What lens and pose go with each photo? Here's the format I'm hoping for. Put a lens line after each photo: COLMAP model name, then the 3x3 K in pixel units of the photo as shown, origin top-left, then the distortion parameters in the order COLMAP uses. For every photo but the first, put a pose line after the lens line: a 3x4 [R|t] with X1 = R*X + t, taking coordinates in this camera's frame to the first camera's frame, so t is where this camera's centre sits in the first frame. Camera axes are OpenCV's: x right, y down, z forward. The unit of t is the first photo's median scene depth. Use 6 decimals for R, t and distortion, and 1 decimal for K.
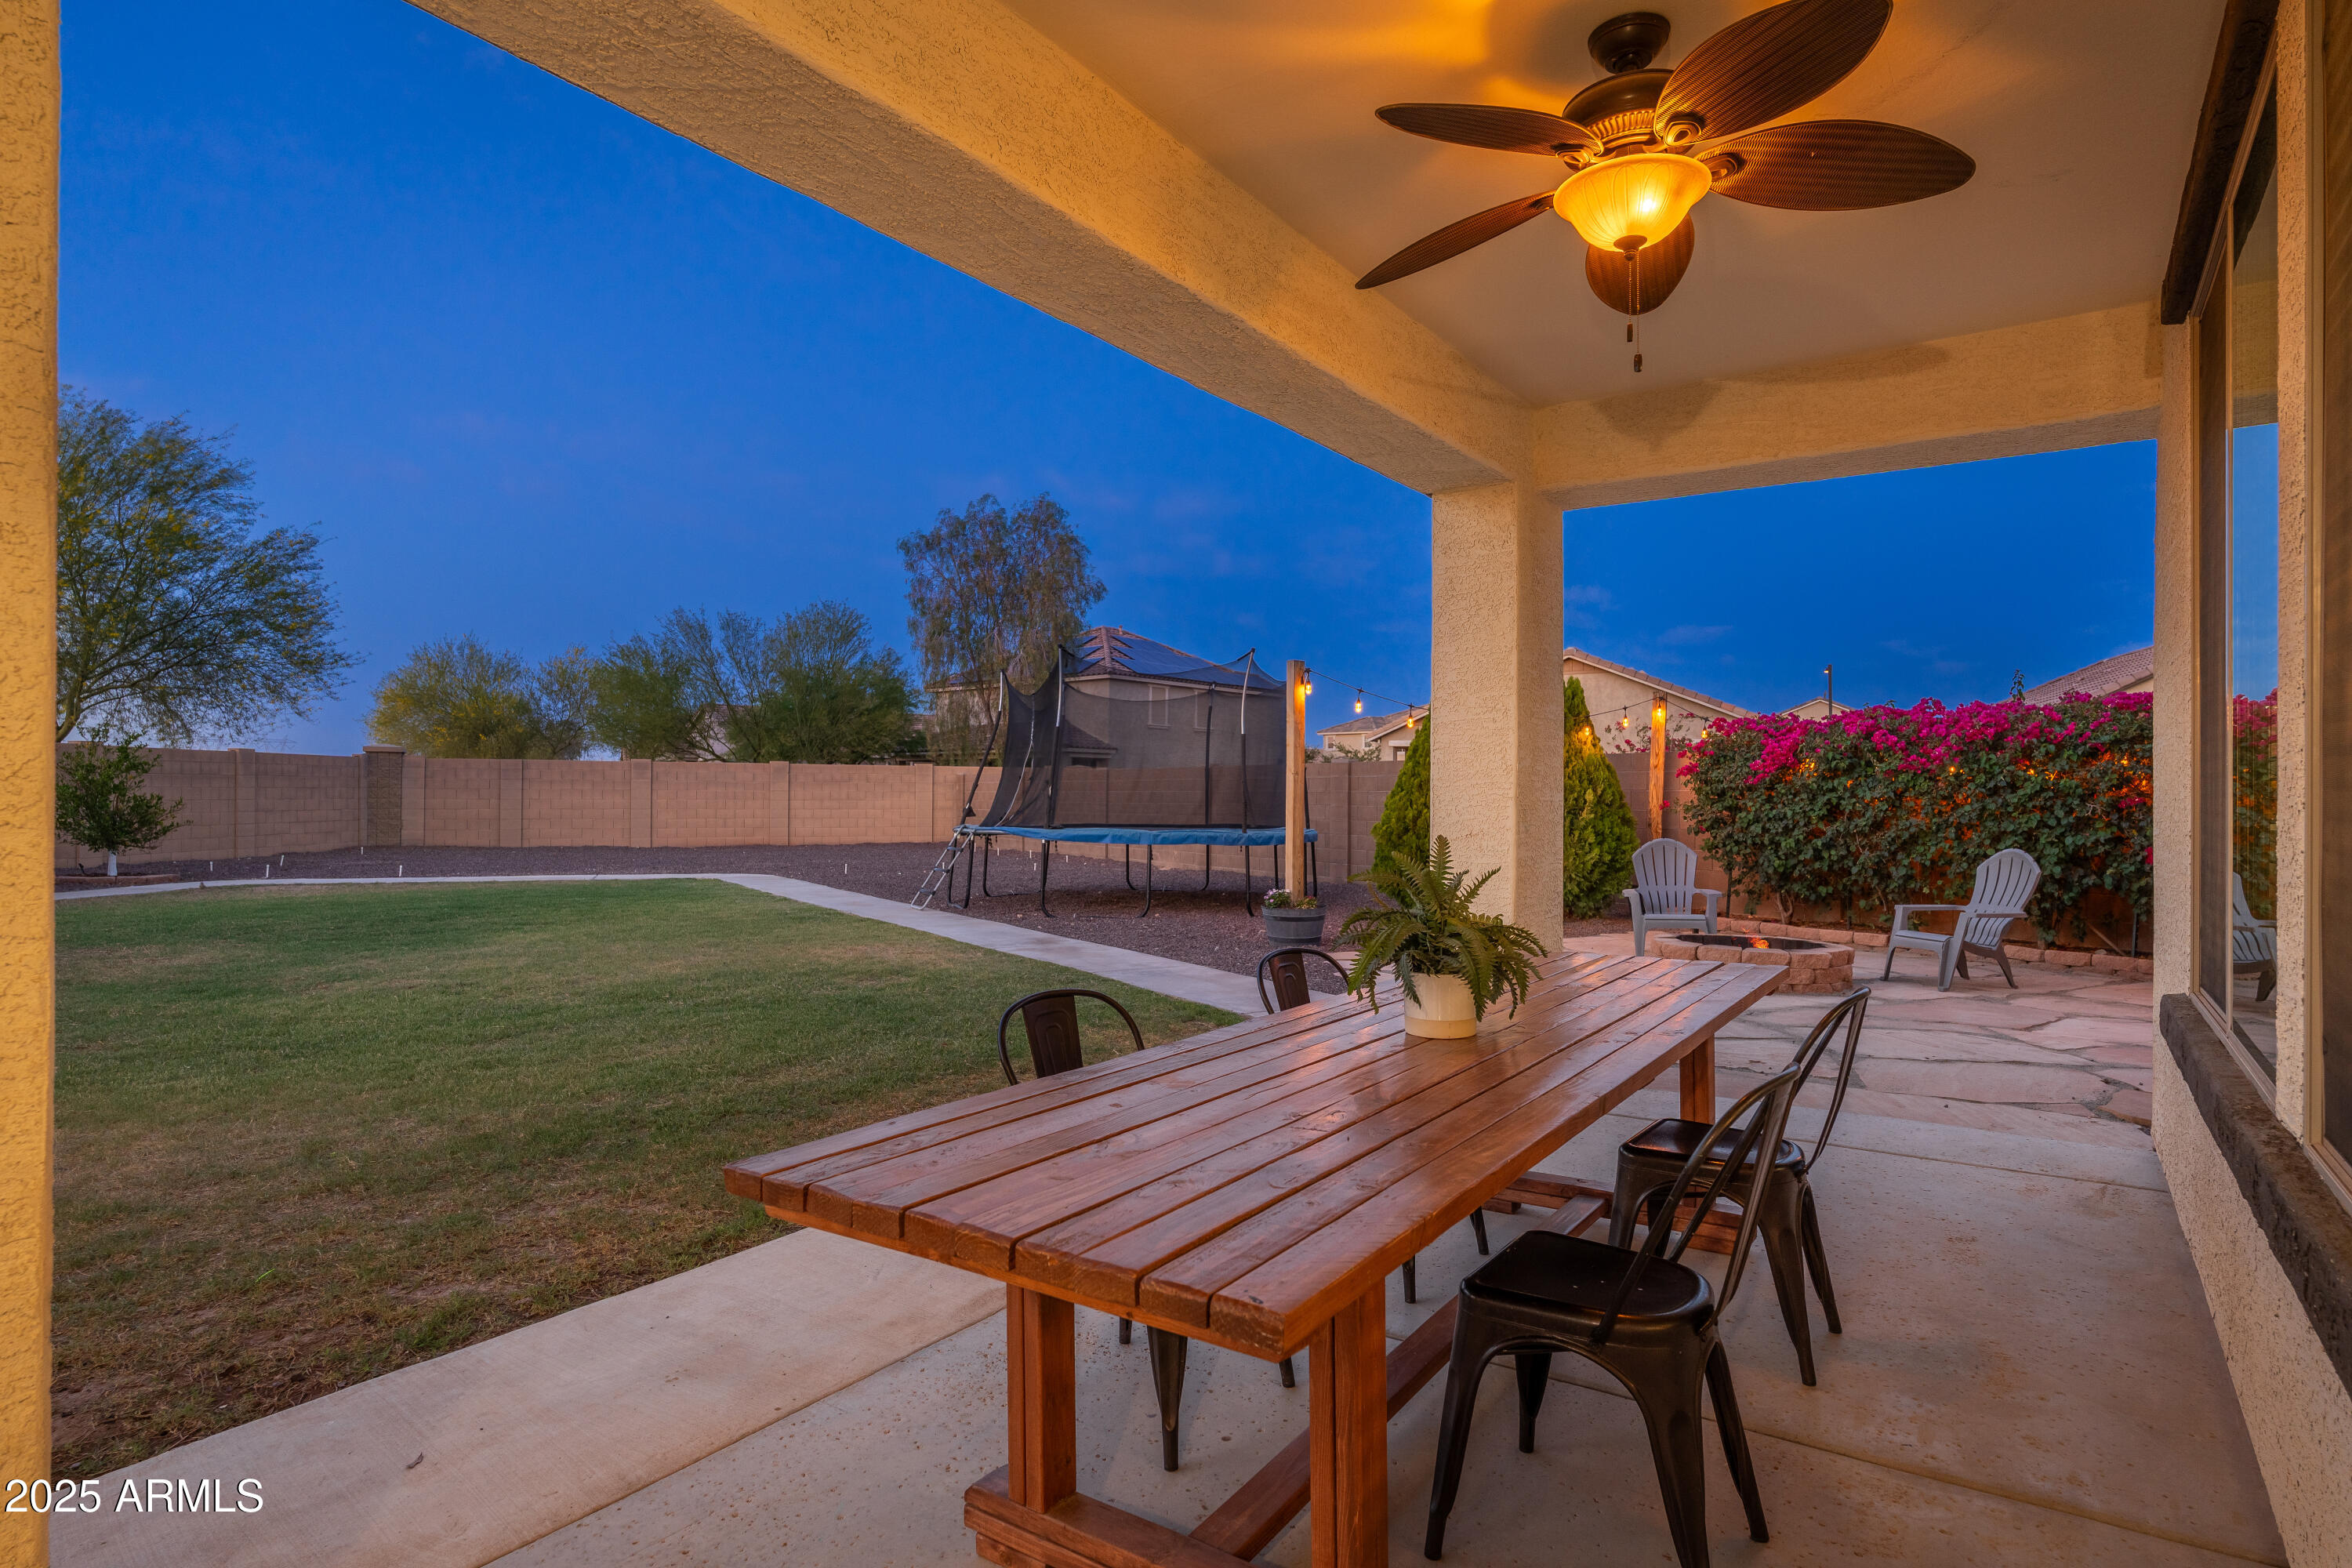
lens RADIAL K [[1224.7, 0, 1169.4], [0, 1224.7, 798.5], [0, 0, 1]] dist [-0.003098, 0.002183]
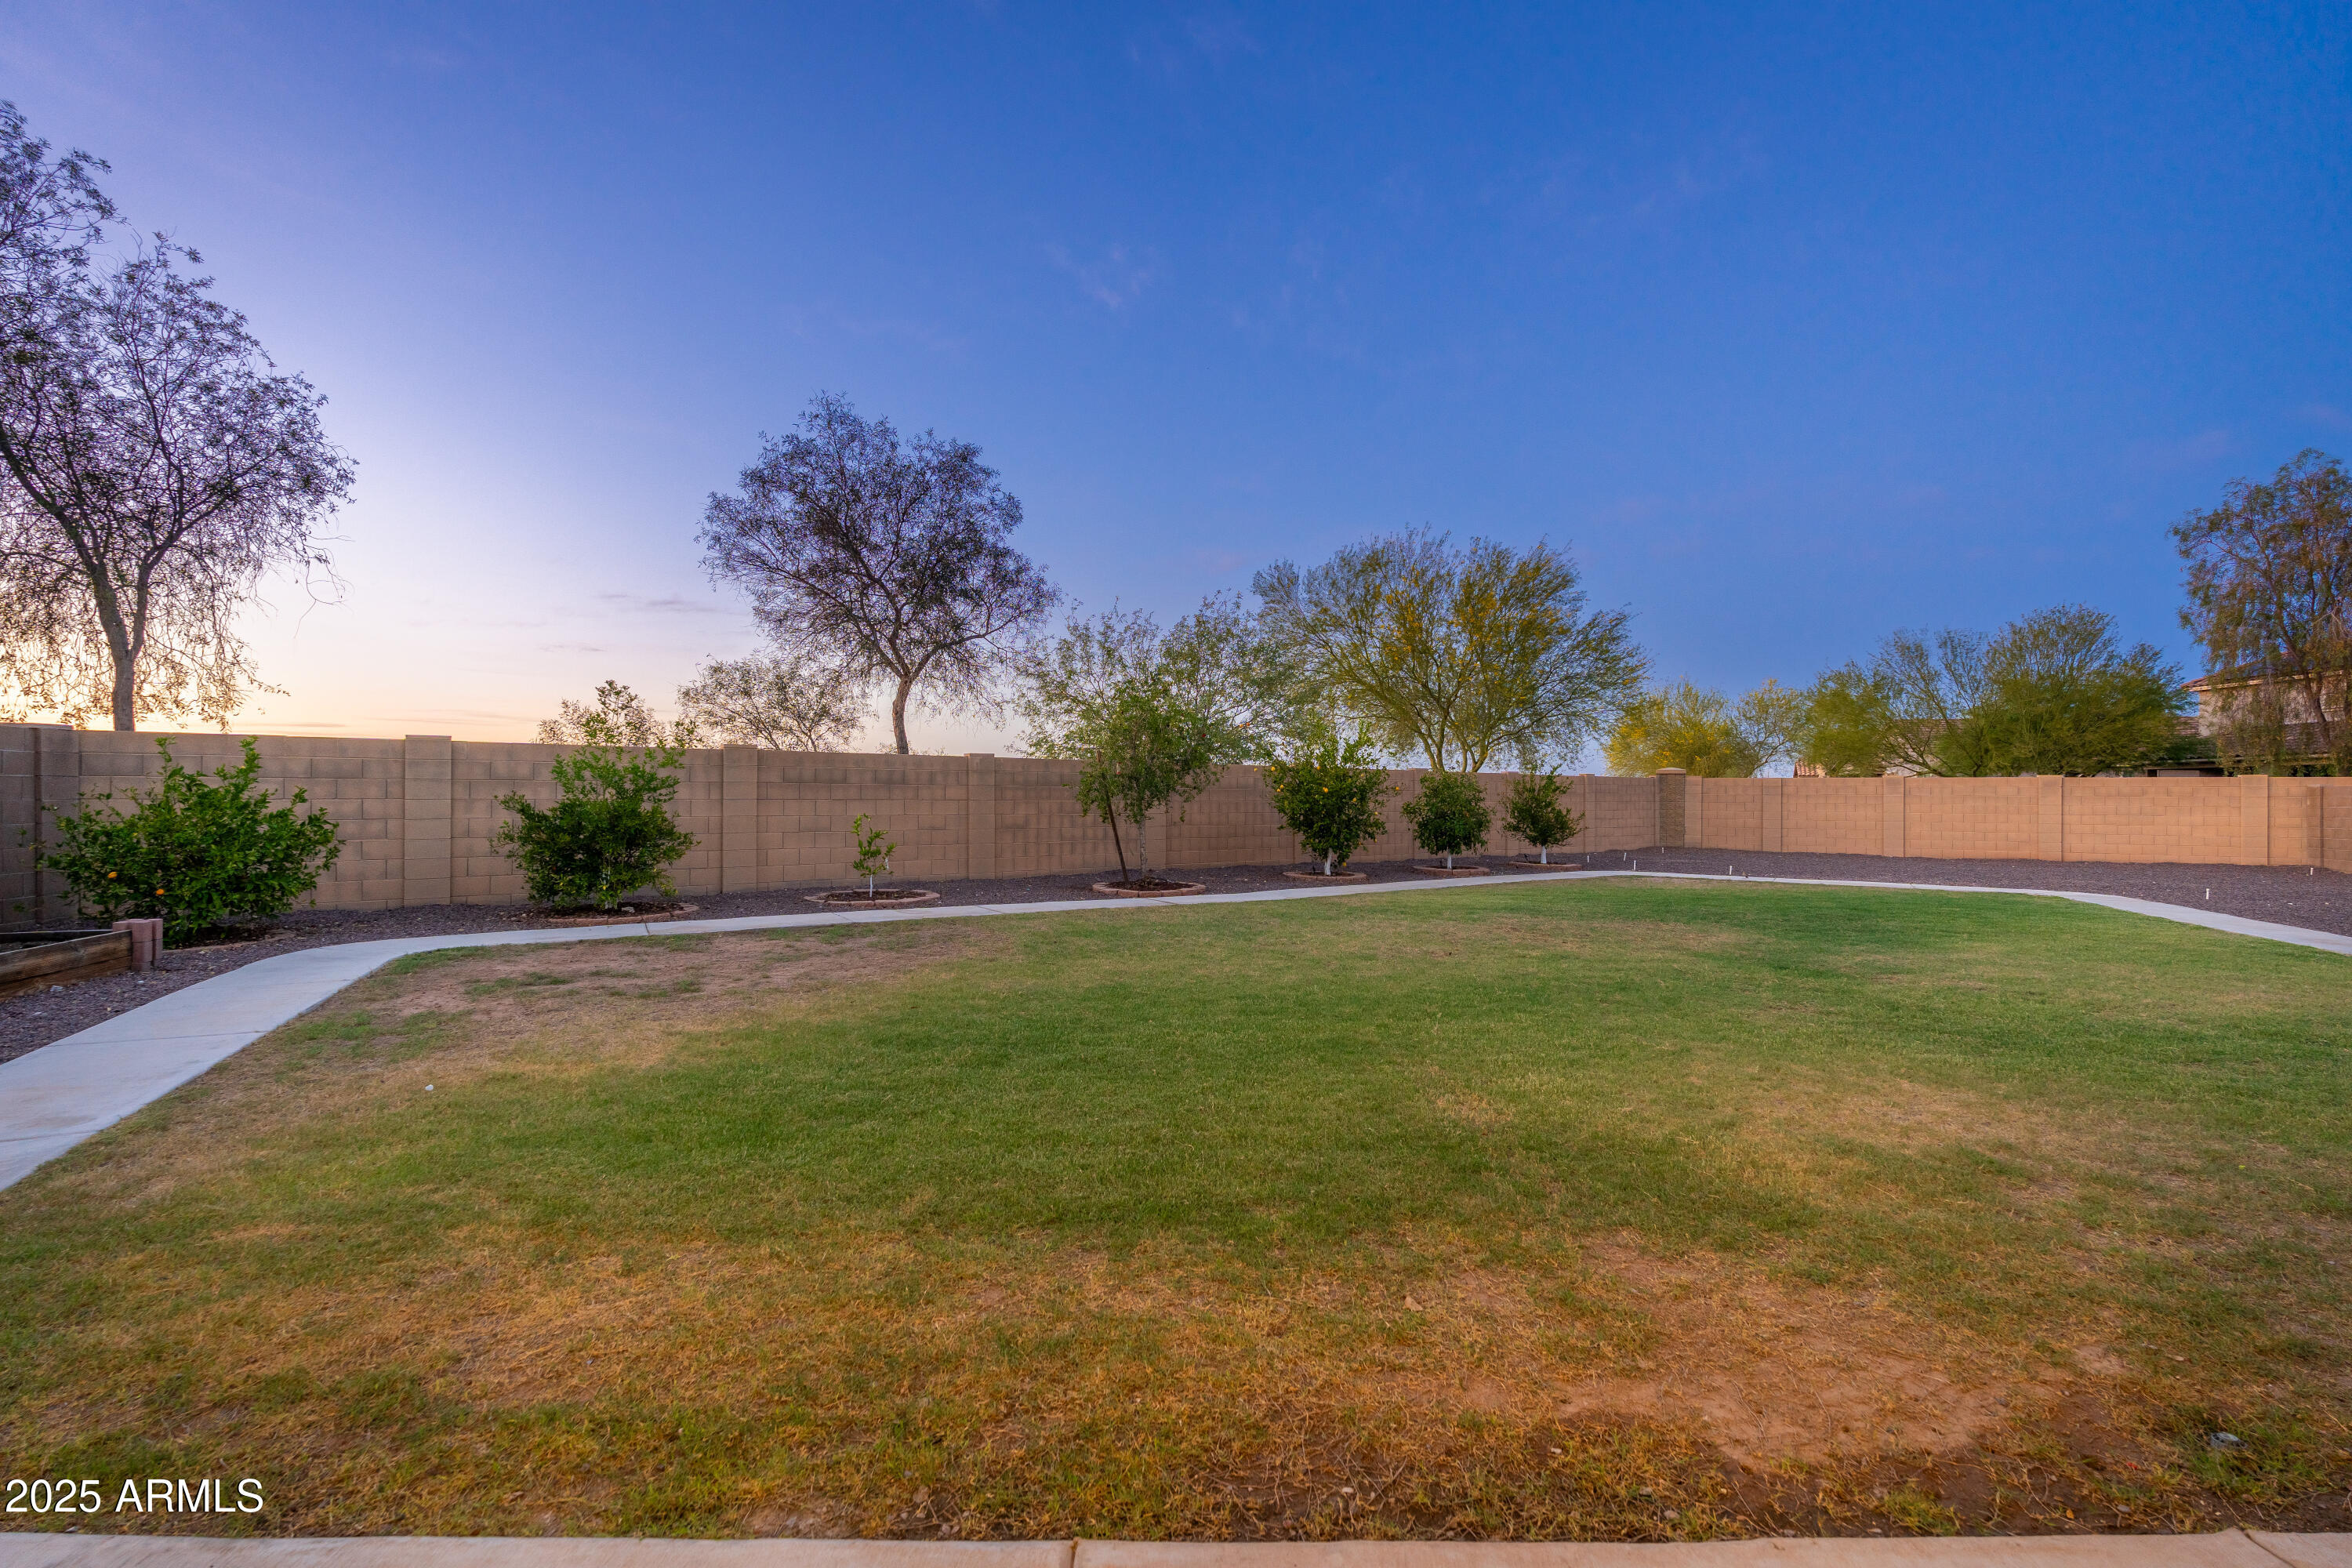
lens RADIAL K [[1028.1, 0, 1177.1], [0, 1028.1, 768.2], [0, 0, 1]] dist [-0.007134, 0.001360]
pose [[0.594117, -0.022930, -0.804052, -0.091631], [-0.006584, 0.999421, -0.033367, -0.004670], [0.804352, 0.025118, 0.593622, -0.055391]]
